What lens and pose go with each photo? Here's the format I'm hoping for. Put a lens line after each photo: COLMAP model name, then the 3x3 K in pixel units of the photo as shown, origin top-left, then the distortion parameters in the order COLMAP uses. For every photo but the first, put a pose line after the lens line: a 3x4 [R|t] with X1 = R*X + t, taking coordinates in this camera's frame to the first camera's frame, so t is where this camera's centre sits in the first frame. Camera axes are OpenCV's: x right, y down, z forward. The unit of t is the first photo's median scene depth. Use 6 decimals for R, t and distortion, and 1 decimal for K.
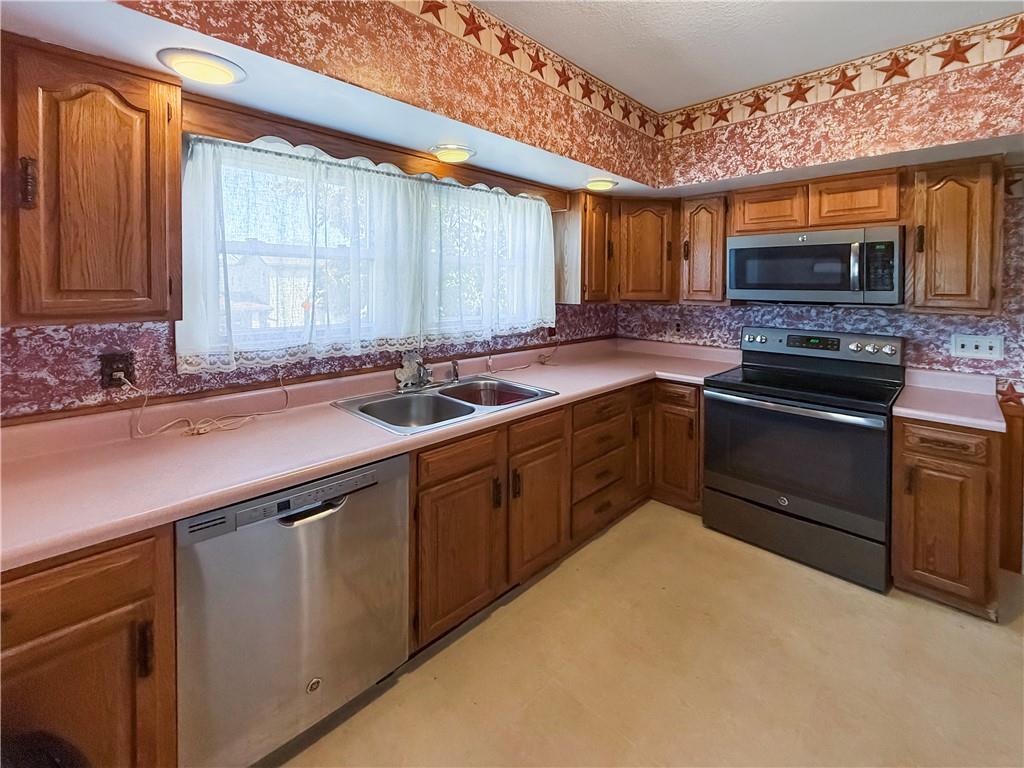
lens RADIAL K [[398.8, 0, 502.8], [0, 398.8, 379.9], [0, 0, 1]] dist [-0.000603, -0.000121]
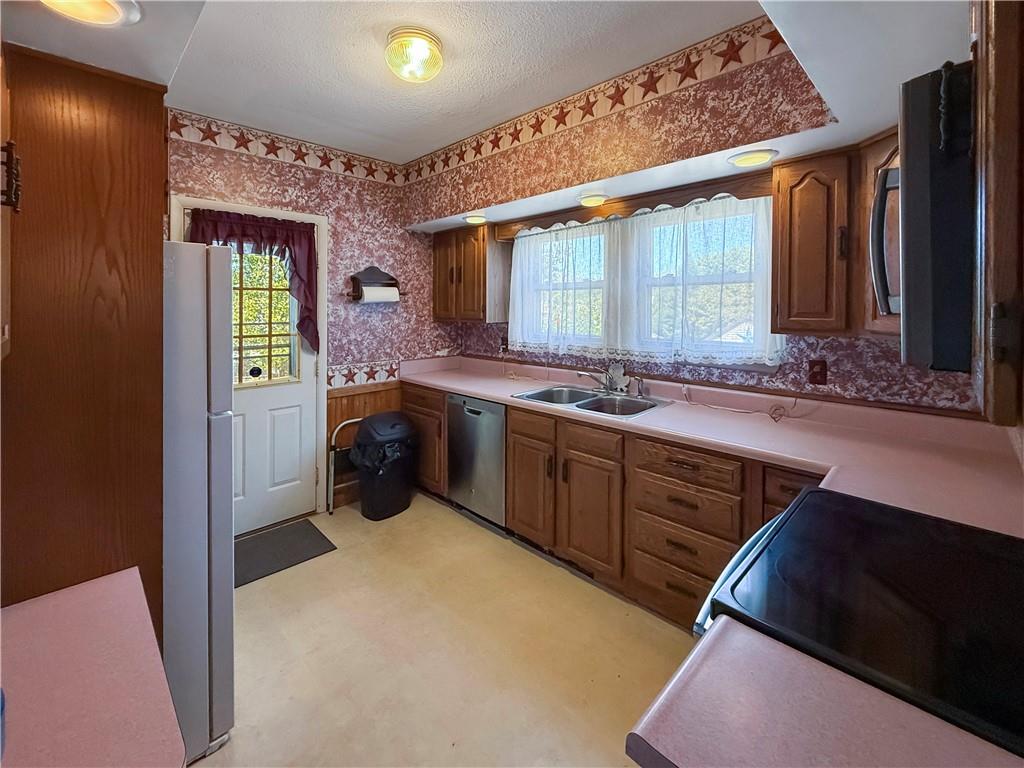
lens RADIAL K [[430.8, 0, 512.0], [0, 430.8, 384.0], [0, 0, 1]] dist [0.000083, -0.000096]
pose [[0.027947, 0.191509, -0.981093, 1.227906], [-0.199645, 0.962771, 0.182246, -0.217813], [0.979470, 0.190777, 0.065140, 0.772795]]
